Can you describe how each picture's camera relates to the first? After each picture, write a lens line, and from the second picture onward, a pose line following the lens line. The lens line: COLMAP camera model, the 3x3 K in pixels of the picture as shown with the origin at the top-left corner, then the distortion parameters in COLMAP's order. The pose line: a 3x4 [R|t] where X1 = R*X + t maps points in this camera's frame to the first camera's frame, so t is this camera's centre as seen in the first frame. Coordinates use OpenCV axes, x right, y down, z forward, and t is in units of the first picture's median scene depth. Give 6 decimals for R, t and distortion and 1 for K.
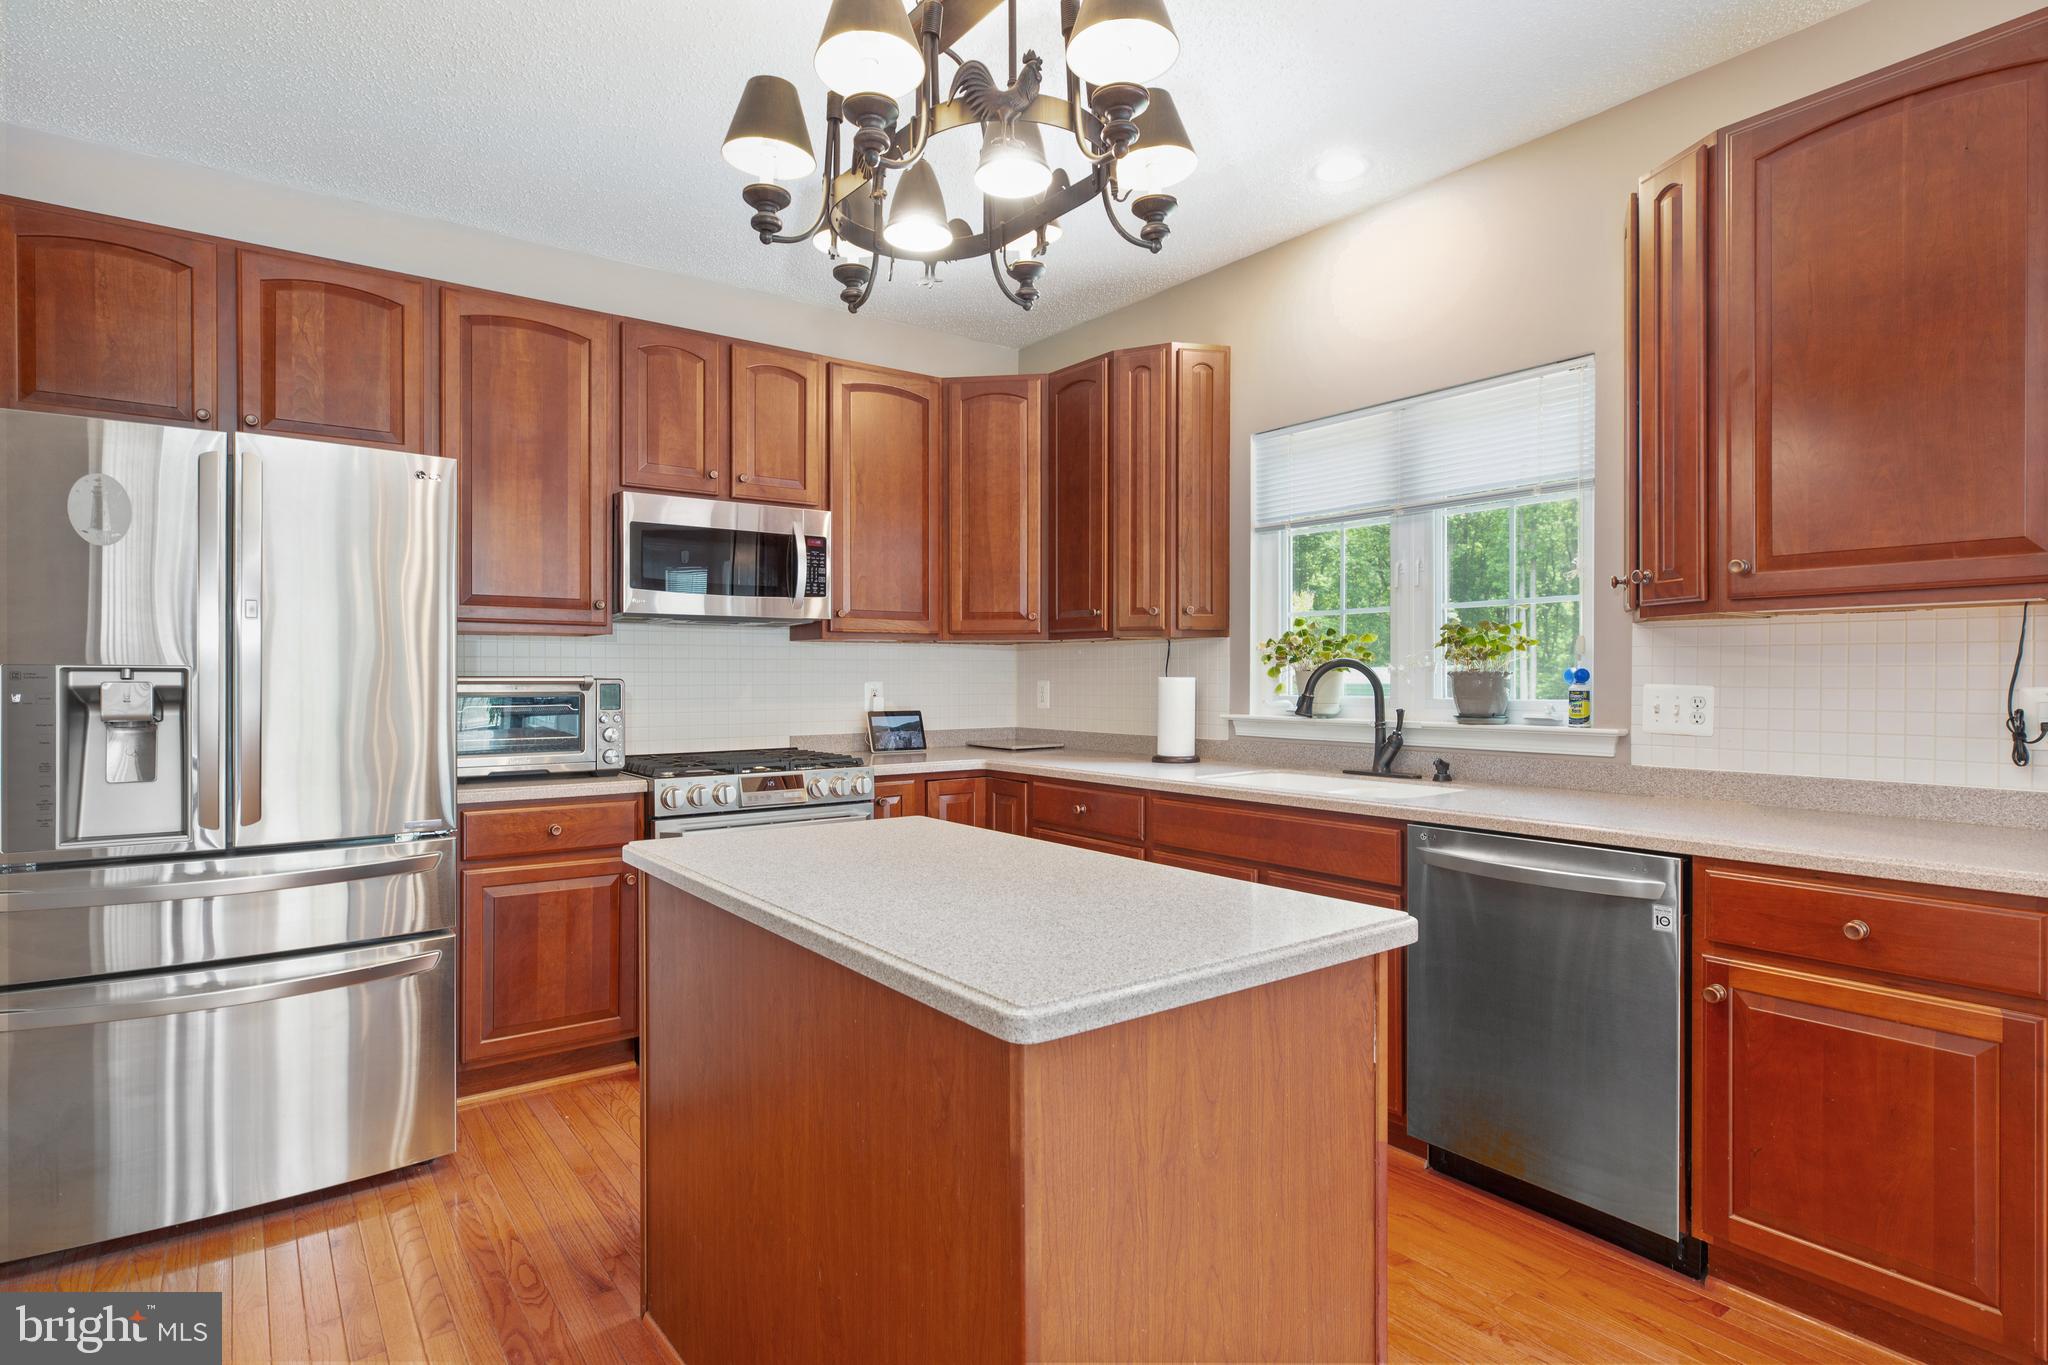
lens RADIAL K [[1046.8, 0, 1024.0], [0, 1046.8, 682.5], [0, 0, 1]] dist [-0.001492, -0.000009]
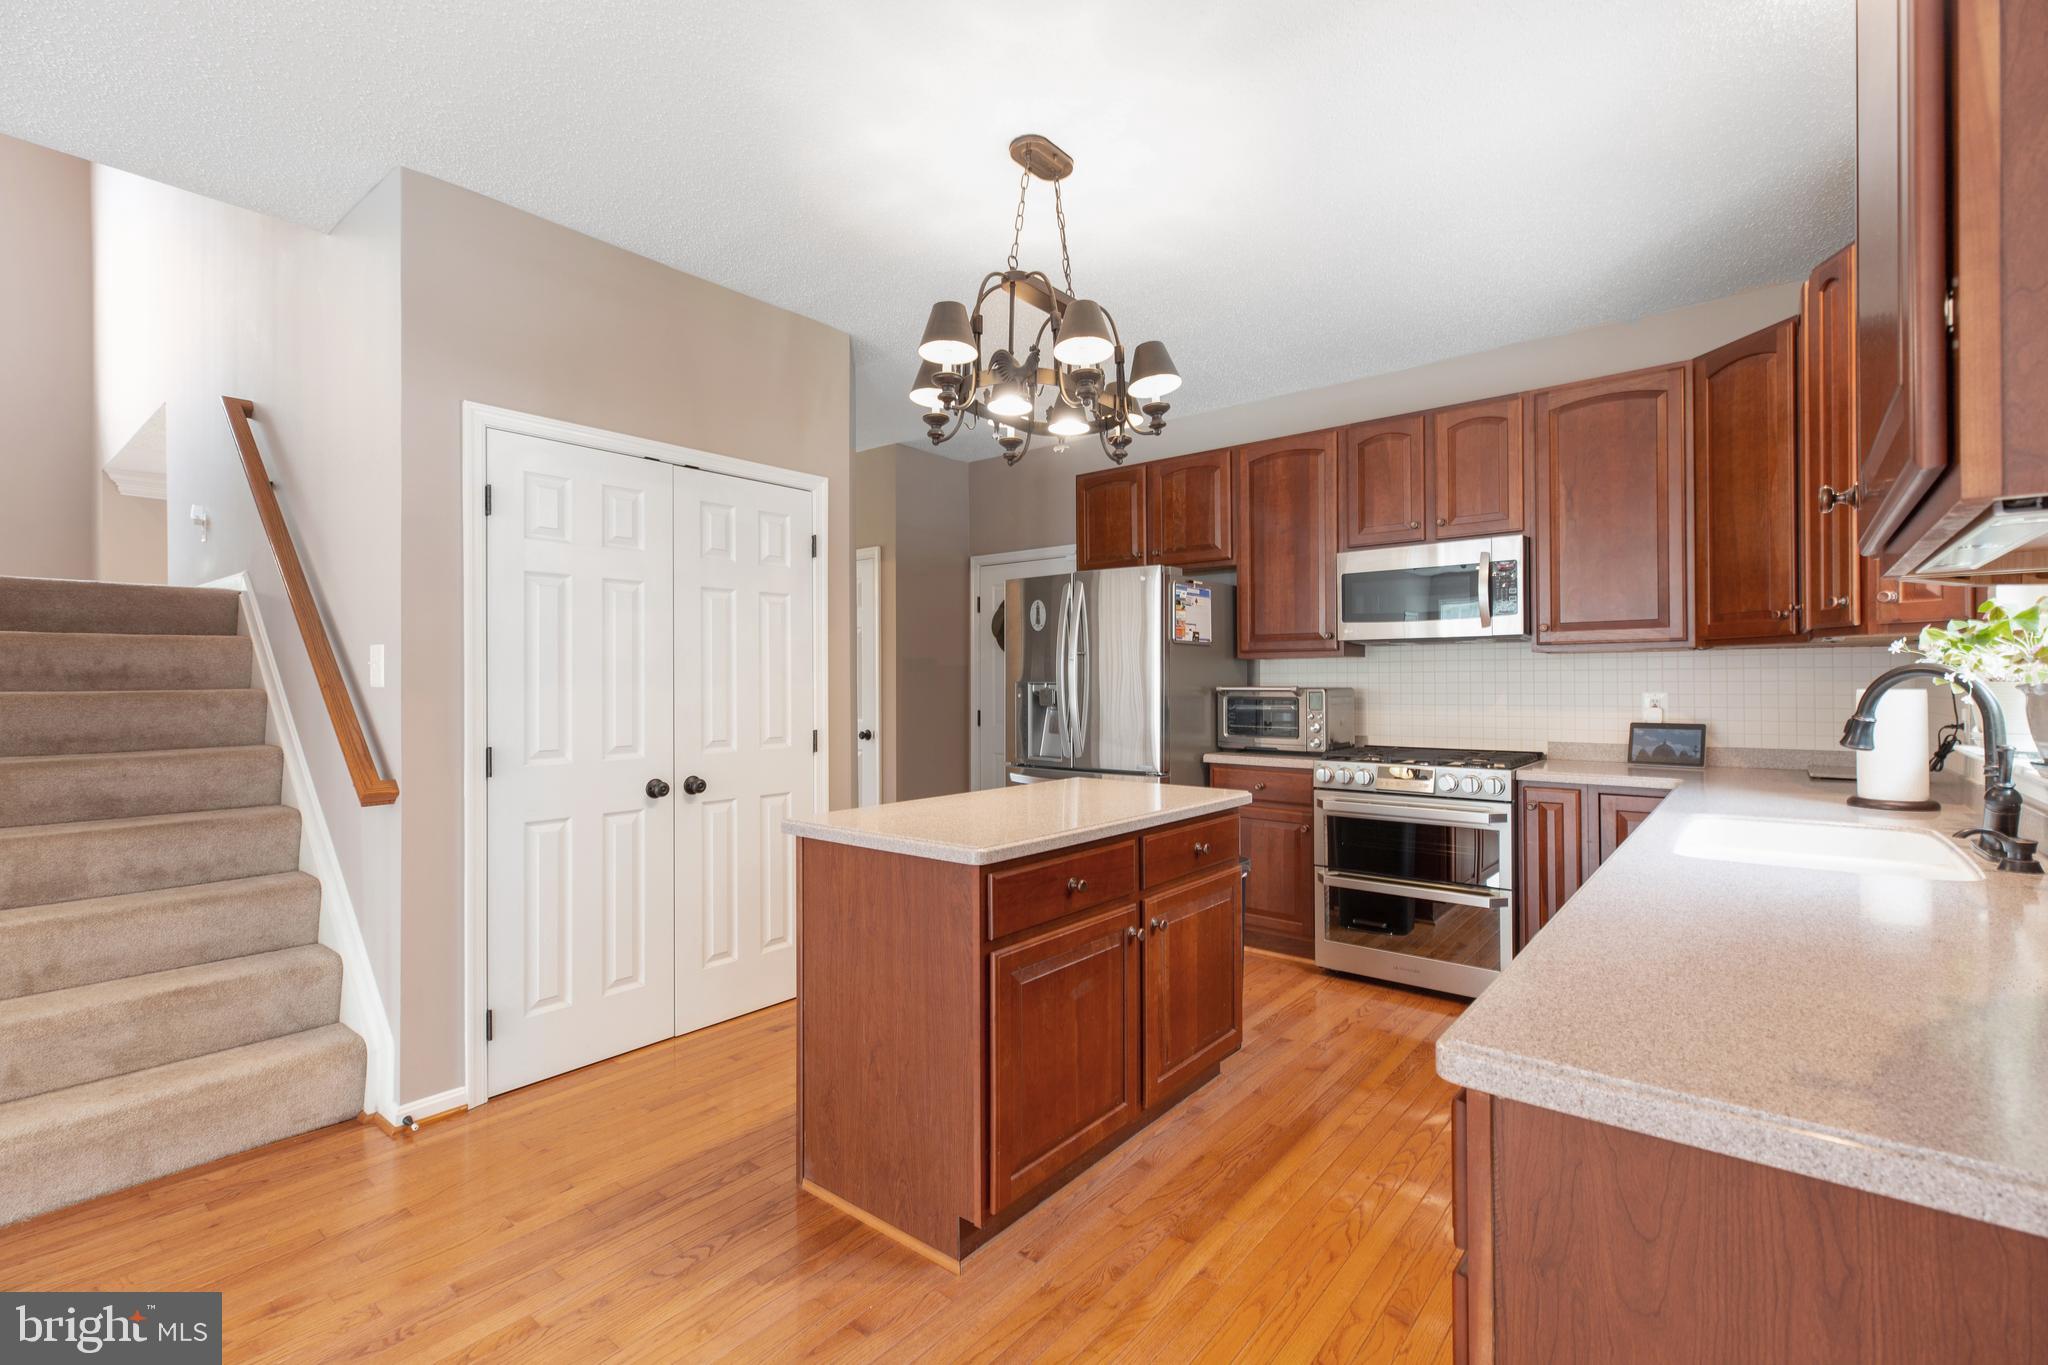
lens RADIAL K [[921.0, 0, 1024.0], [0, 921.0, 682.5], [0, 0, 1]] dist [-0.000611, -0.000017]
pose [[0.239662, -0.001892, -0.970855, 0.729773], [-0.003196, 0.999991, -0.002737, -0.007167], [0.970851, 0.003759, 0.239654, 0.317733]]
